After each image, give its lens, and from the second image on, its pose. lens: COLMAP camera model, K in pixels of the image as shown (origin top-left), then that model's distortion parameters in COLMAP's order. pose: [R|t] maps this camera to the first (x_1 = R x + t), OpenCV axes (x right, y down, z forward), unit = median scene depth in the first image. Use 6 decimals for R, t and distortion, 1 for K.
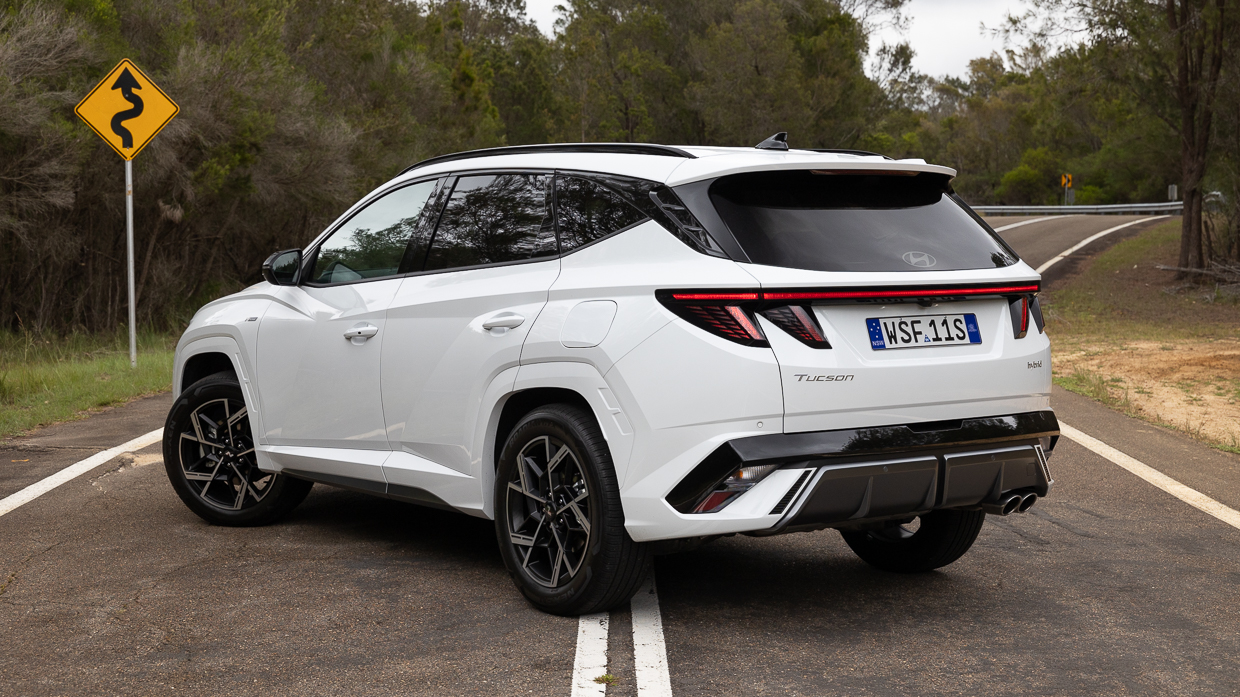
lens RADIAL K [[1931.5, 0, 609.4], [0, 1931.5, 329.4], [0, 0, 1]] dist [-0.051015, 0.000000]
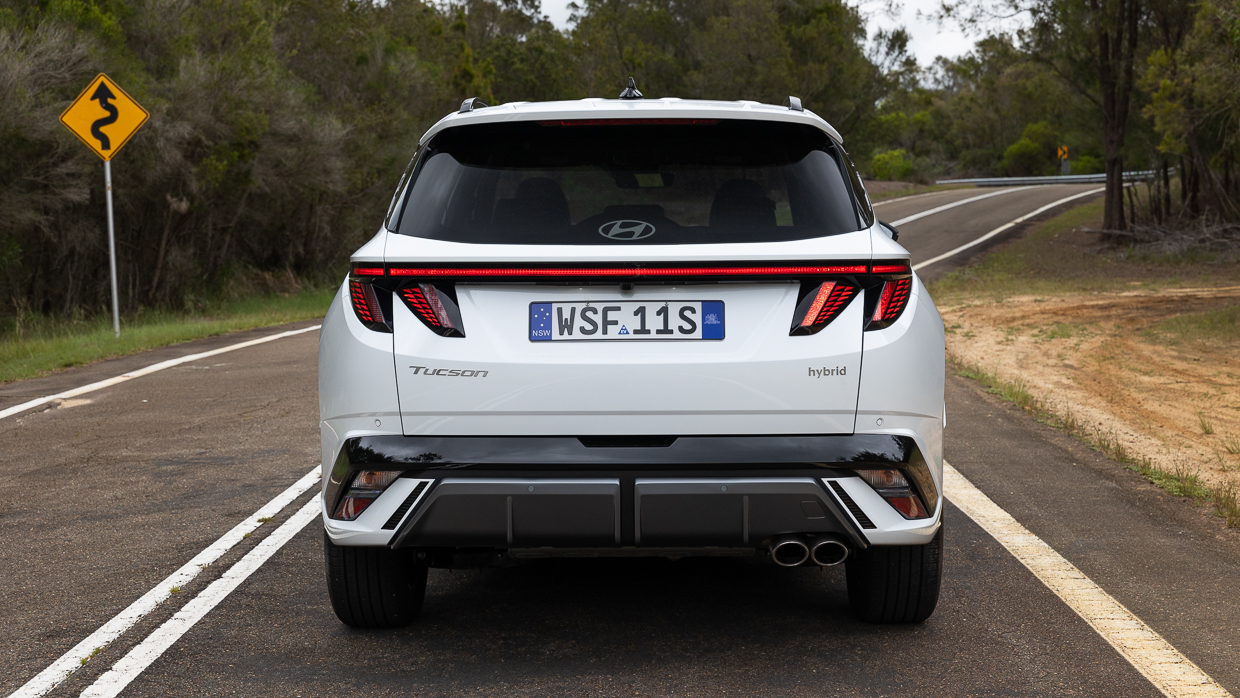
lens RADIAL K [[1841.3, 0, 629.1], [0, 1841.3, 359.1], [0, 0, 1]] dist [-0.045630, 0.000000]
pose [[0.999325, -0.025135, -0.026785, 0.051555], [0.025888, 0.999268, 0.028156, 0.005211], [0.026058, -0.028831, 0.999245, -0.058840]]
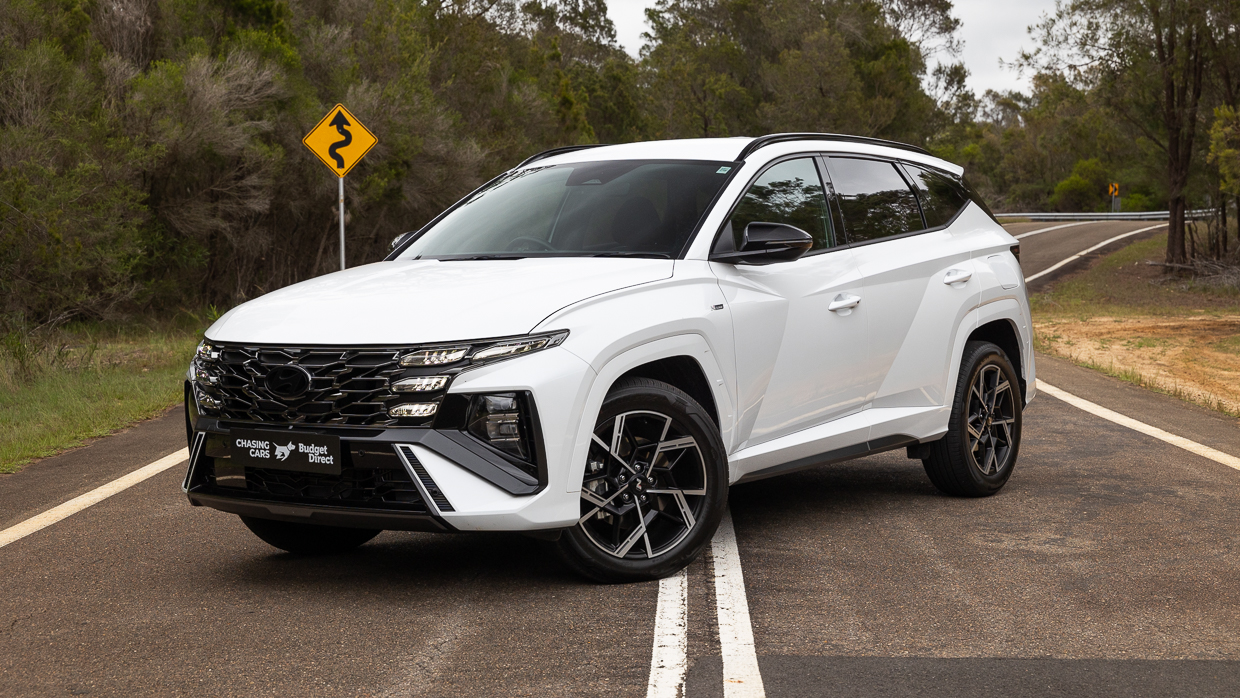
lens RADIAL K [[1931.5, 0, 618.8], [0, 1931.5, 342.0], [0, 0, 1]] dist [-0.051015, 0.000000]
pose [[0.999309, 0.002714, -0.037068, 0.000833], [-0.002621, 0.999993, 0.002574, 0.014605], [0.037075, -0.002475, 0.999309, -0.208191]]
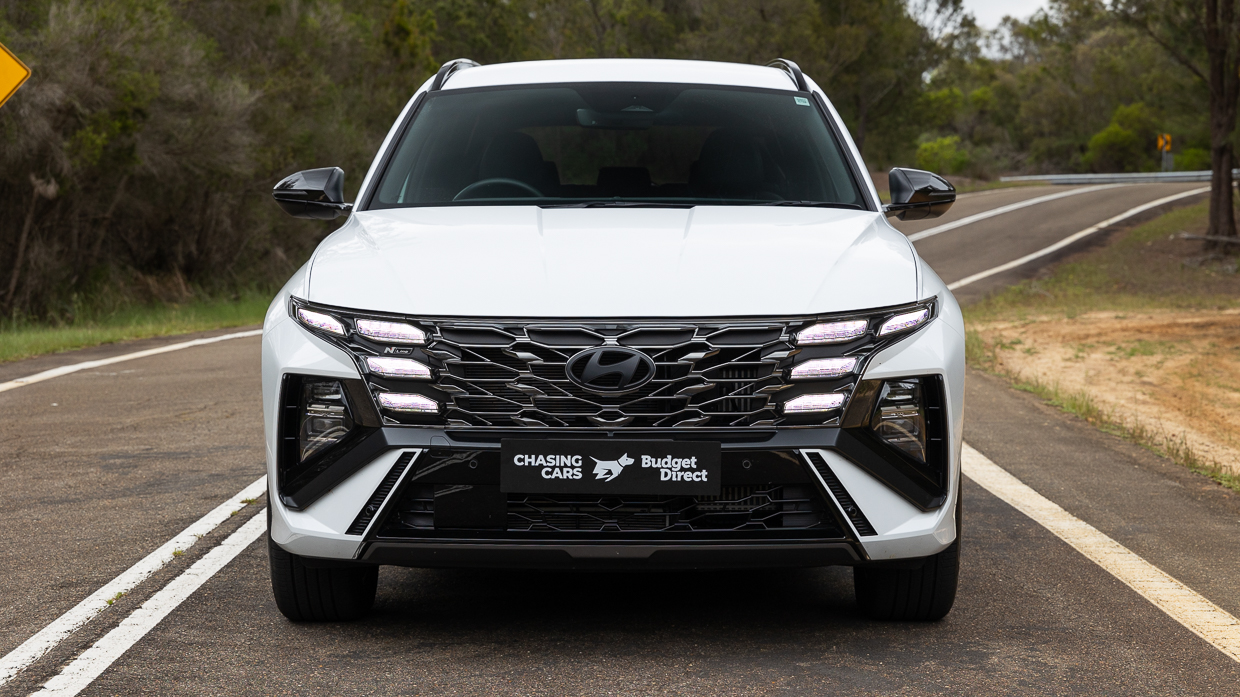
lens RADIAL K [[2441.2, 0, 618.3], [0, 2441.2, 384.2], [0, 0, 1]] dist [-0.031792, 0.000000]
pose [[0.999772, -0.013670, -0.016407, 0.046710], [0.013941, 0.999766, 0.016546, 0.013028], [0.016177, -0.016771, 0.999728, -0.109722]]
